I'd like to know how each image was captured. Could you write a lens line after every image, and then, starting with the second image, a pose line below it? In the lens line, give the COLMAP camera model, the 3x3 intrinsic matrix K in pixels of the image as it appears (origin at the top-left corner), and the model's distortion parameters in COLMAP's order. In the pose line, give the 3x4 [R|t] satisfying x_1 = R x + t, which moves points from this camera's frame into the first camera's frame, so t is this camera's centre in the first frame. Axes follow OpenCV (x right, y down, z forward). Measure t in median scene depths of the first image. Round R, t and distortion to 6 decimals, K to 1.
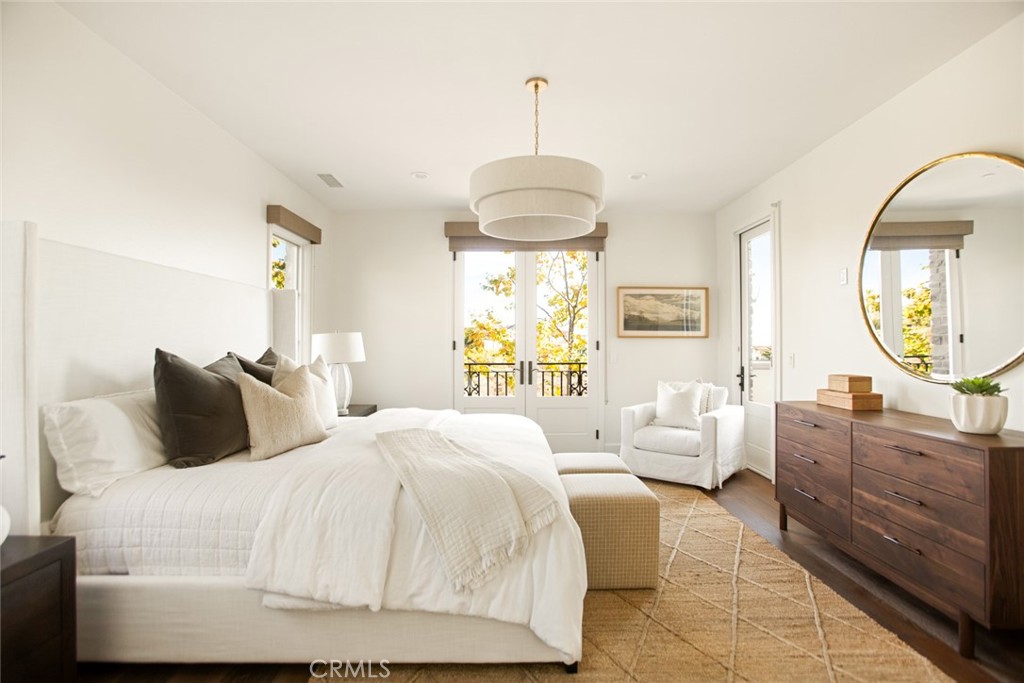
lens RADIAL K [[483.7, 0, 512.0], [0, 483.7, 341.5], [0, 0, 1]] dist [-0.018277, 0.000579]
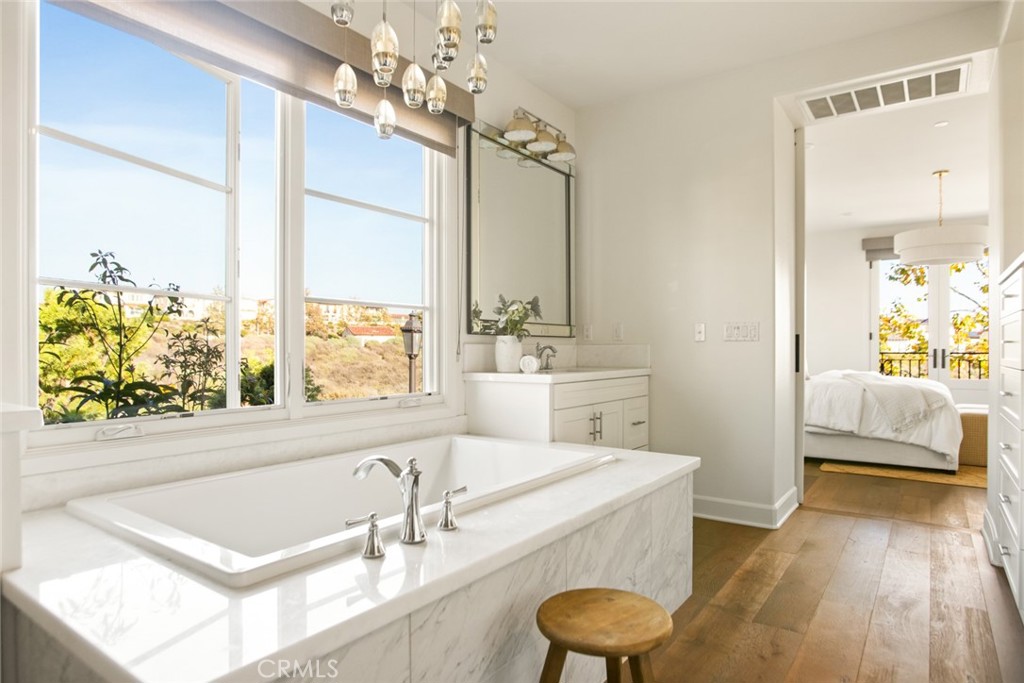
lens RADIAL K [[595.1, 0, 512.0], [0, 595.1, 353.2], [0, 0, 1]] dist [-0.029069, 0.000048]
pose [[0.813437, 0.005135, -0.581631, 0.015583], [0.003231, 0.999906, 0.013348, 0.035767], [0.581645, -0.012737, 0.813343, -0.980386]]
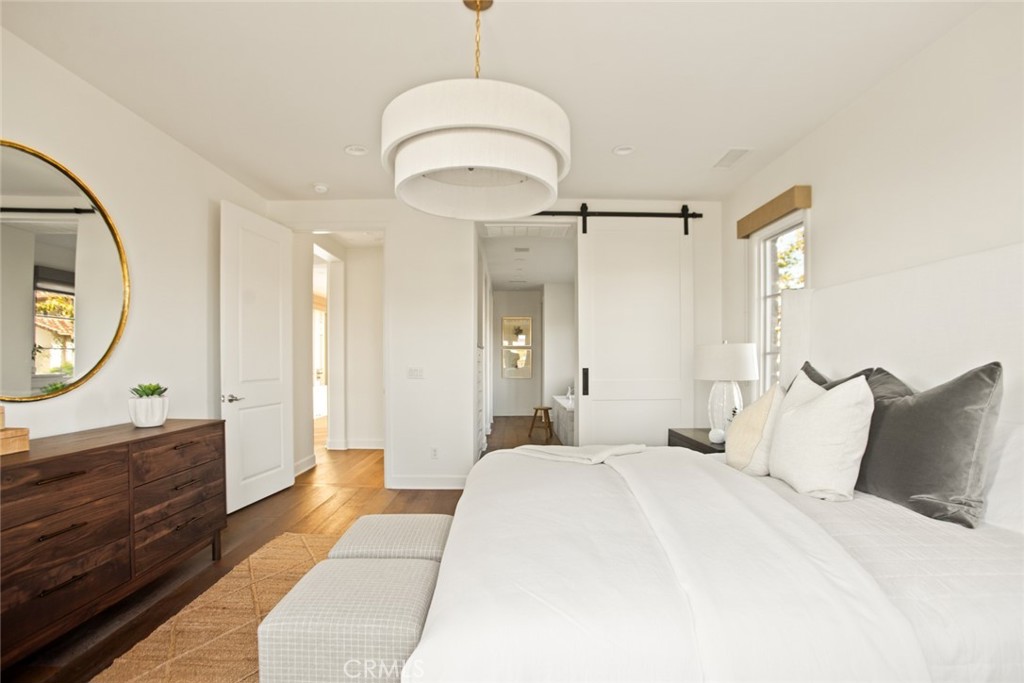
lens RADIAL K [[483.7, 0, 512.0], [0, 483.7, 341.5], [0, 0, 1]] dist [-0.018277, 0.000579]
pose [[-0.999939, 0.000572, -0.010987, 0.010826], [0.001080, 0.998929, -0.046257, 0.020159], [0.010948, -0.046266, -0.998869, 1.890420]]
